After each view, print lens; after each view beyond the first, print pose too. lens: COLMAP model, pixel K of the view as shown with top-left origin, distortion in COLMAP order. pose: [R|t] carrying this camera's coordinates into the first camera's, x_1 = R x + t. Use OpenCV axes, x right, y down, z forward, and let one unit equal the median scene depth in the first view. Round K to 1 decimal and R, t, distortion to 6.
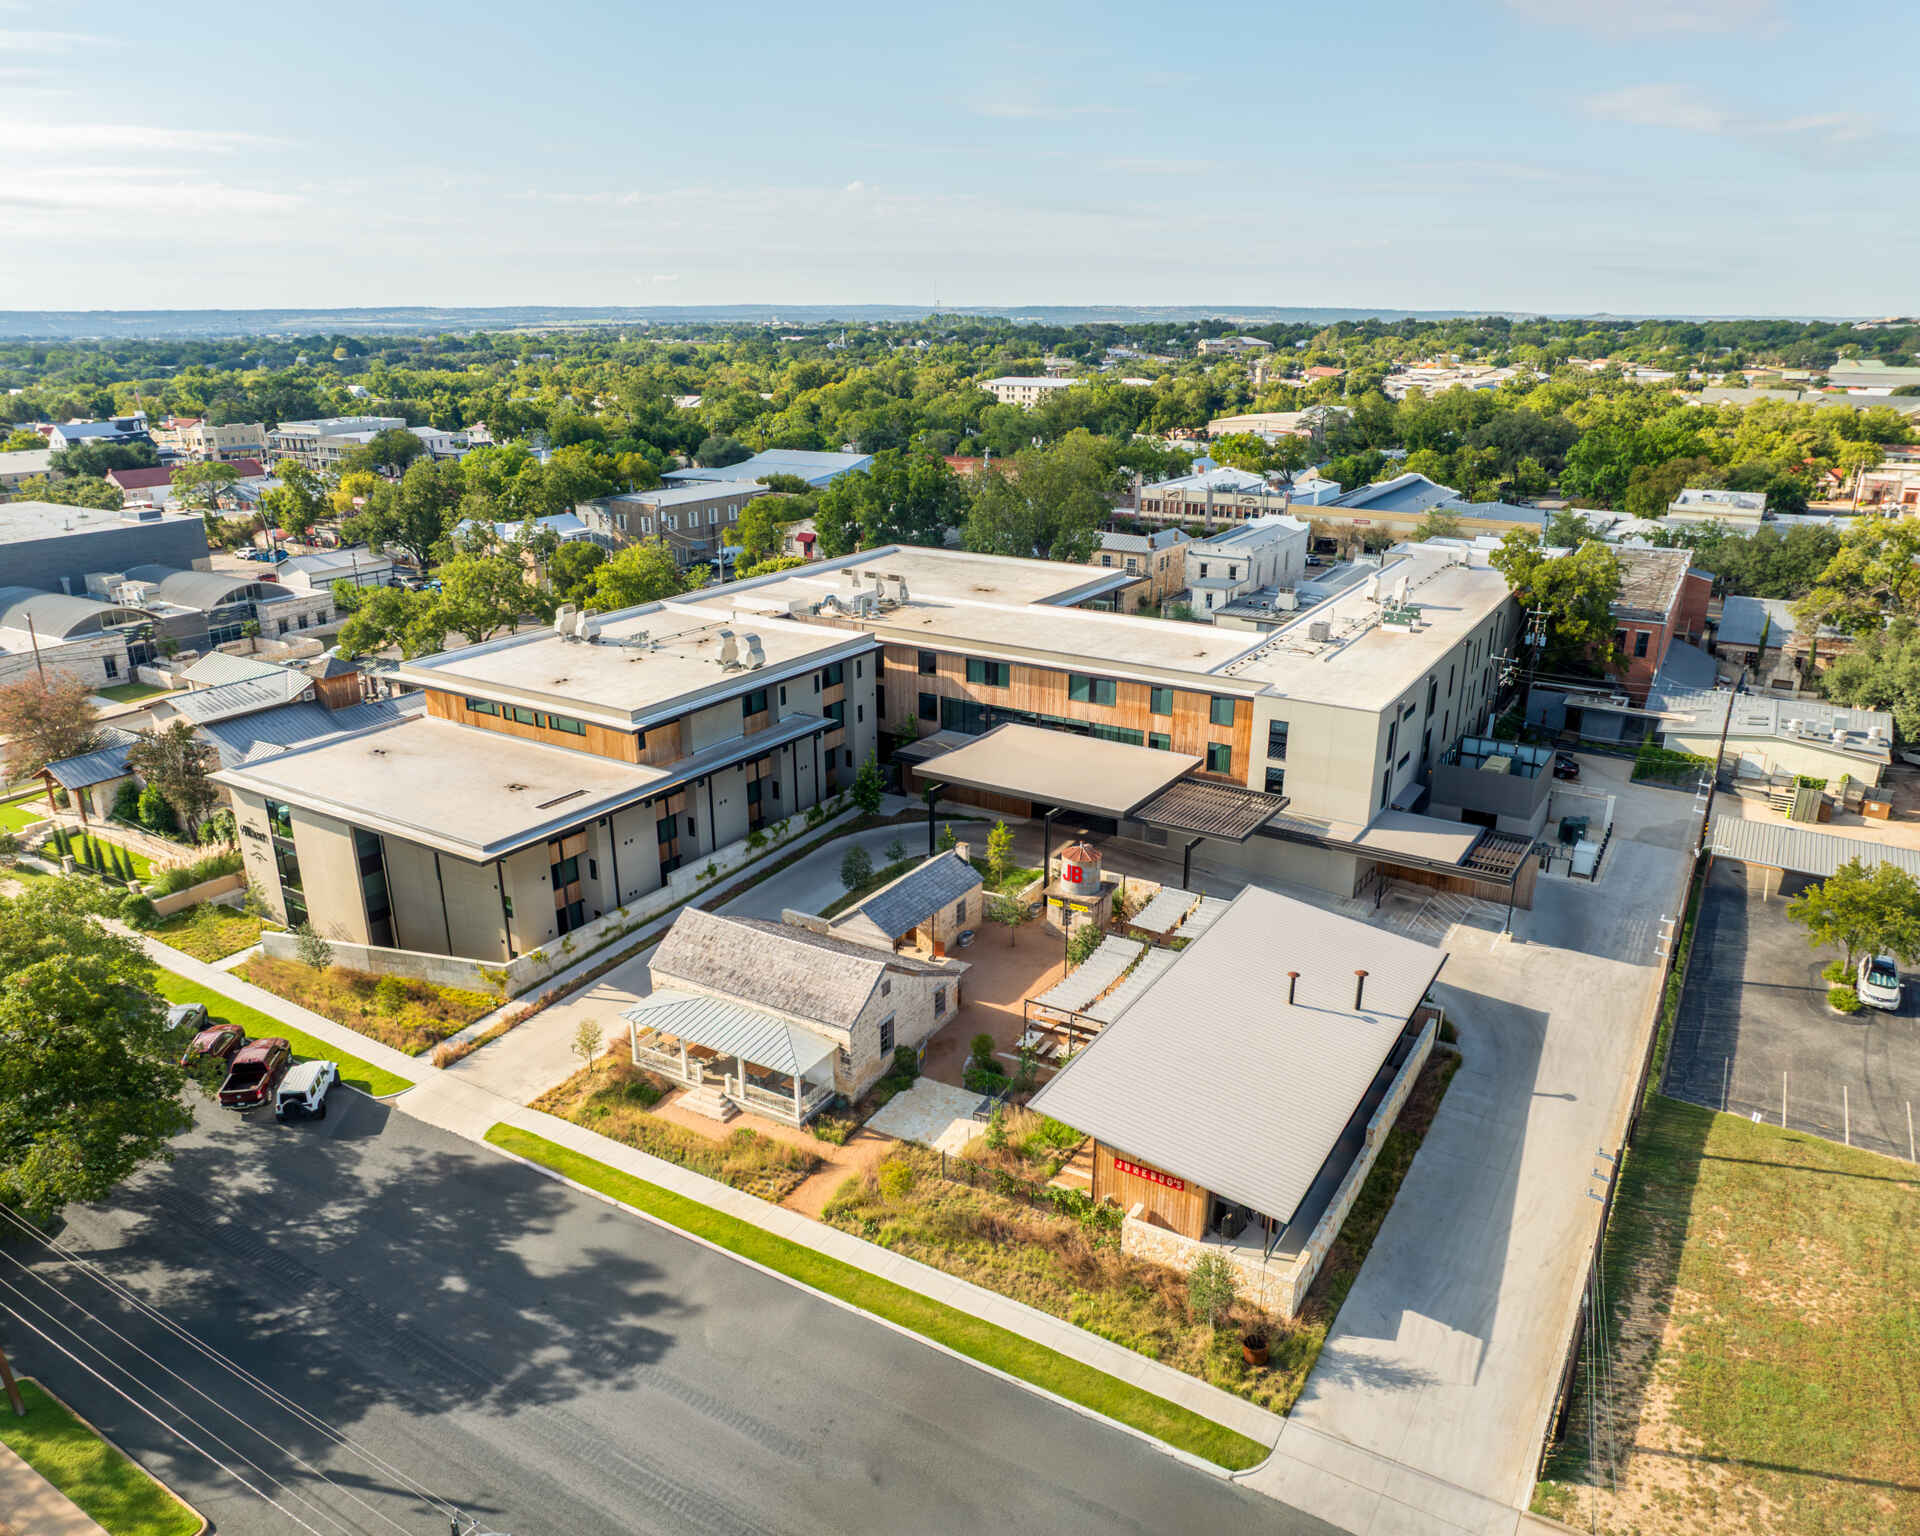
lens RADIAL K [[1349.2, 0, 960.0], [0, 1349.2, 768.0], [0, 0, 1]] dist [-0.053495, 0.001436]
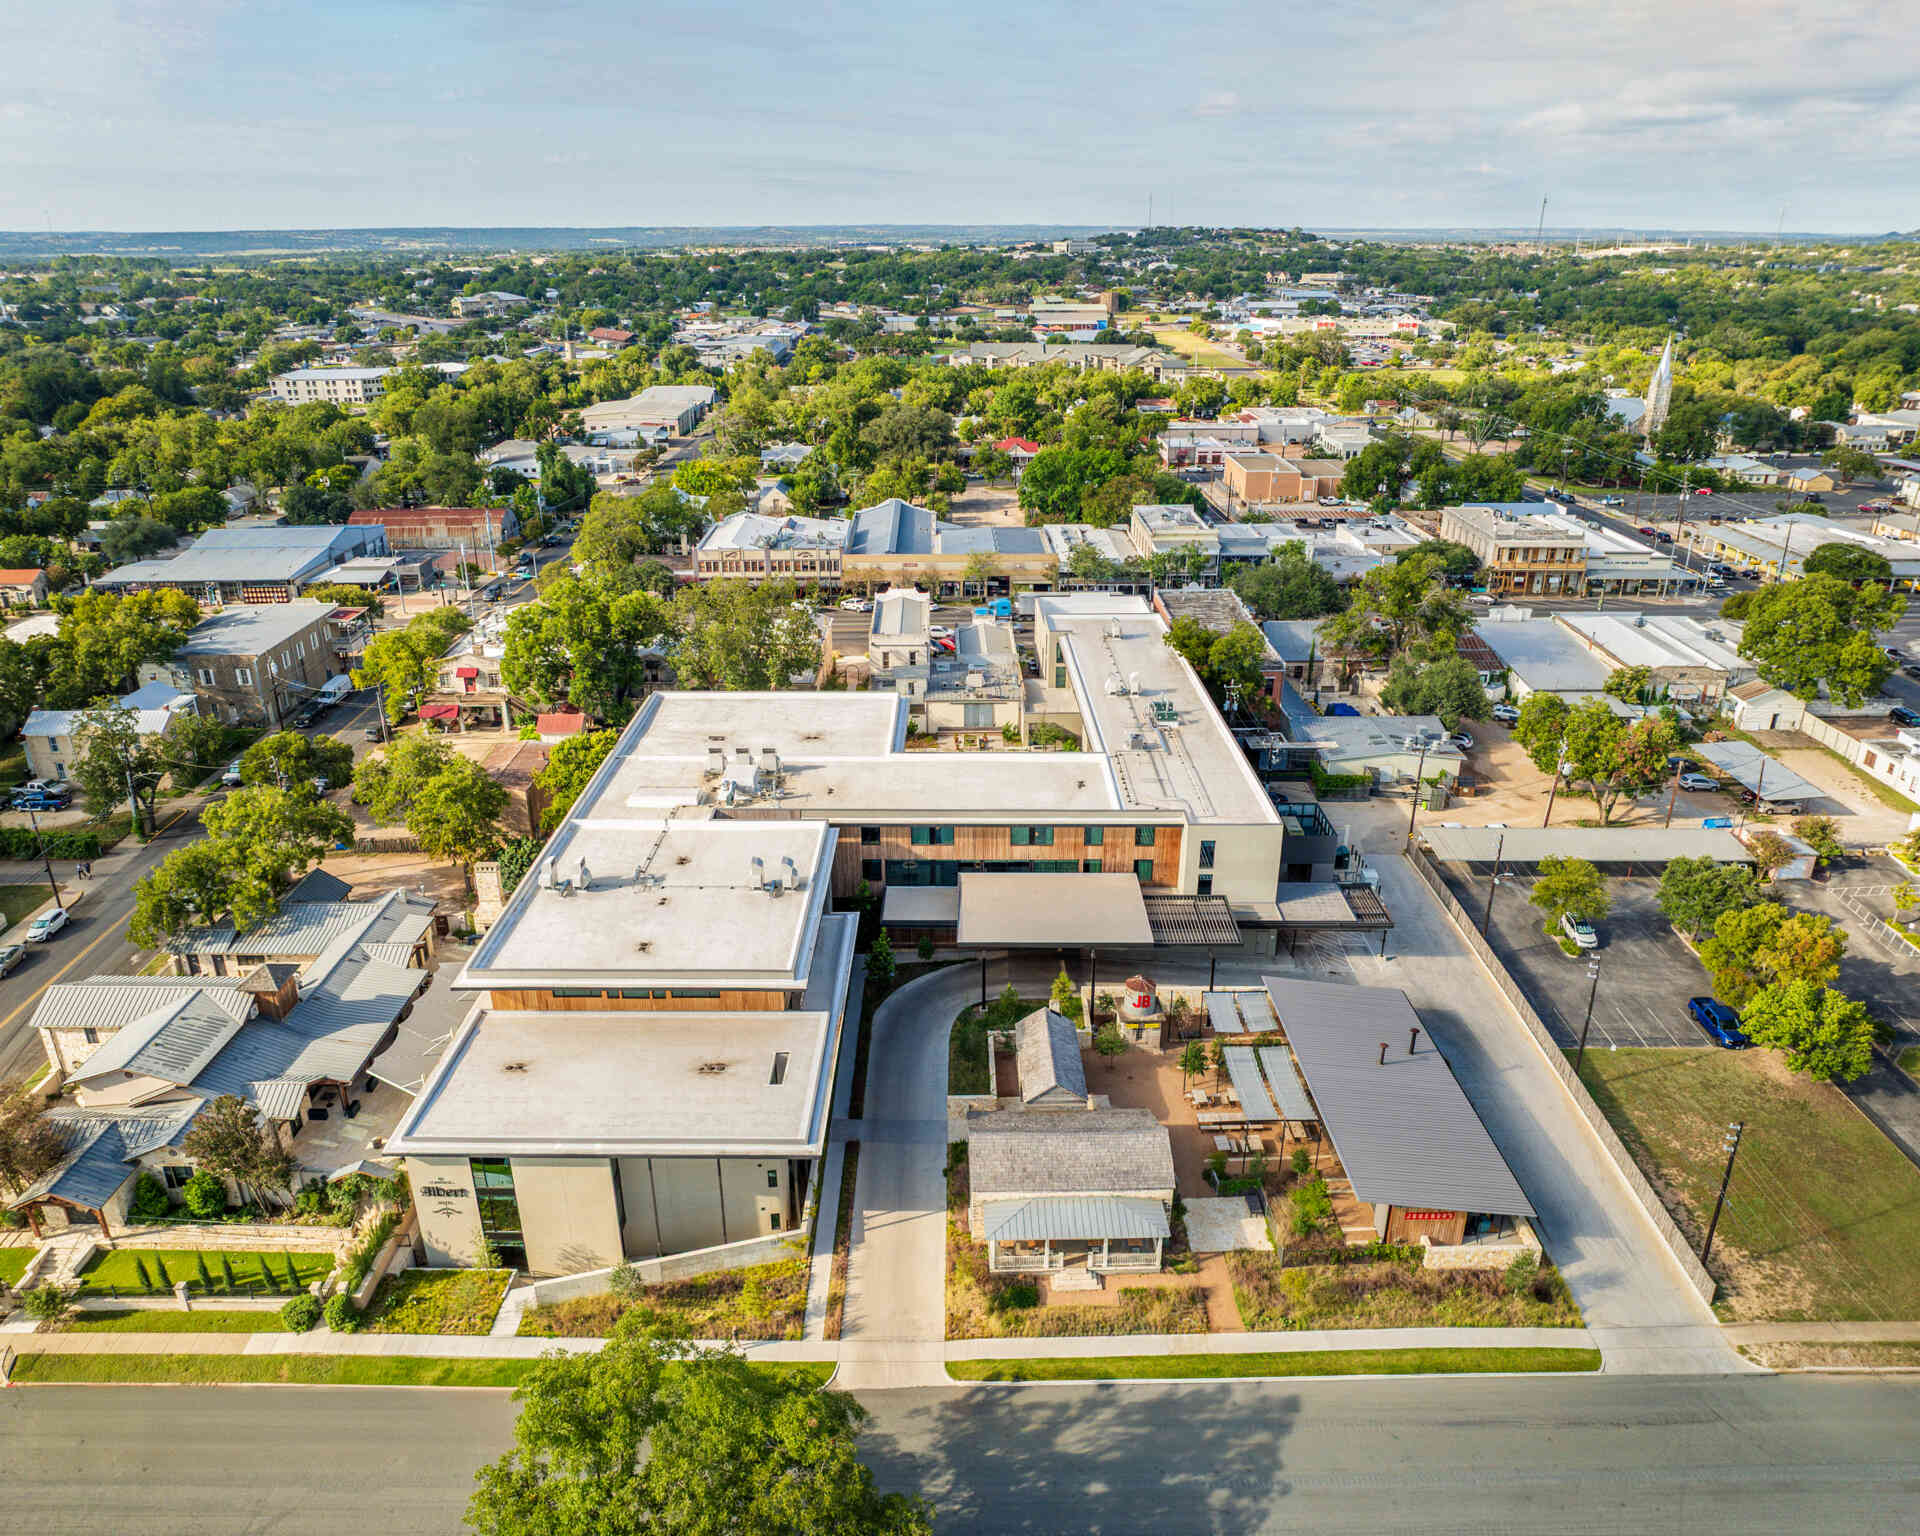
lens RADIAL K [[1323.7, 0, 960.0], [0, 1323.7, 768.0], [0, 0, 1]] dist [-0.045625, 0.000867]
pose [[0.853971, -0.198330, 0.481039, -0.606526], [0.173654, 0.980134, 0.095823, -0.282224], [-0.490487, 0.001705, 0.871447, -0.027534]]
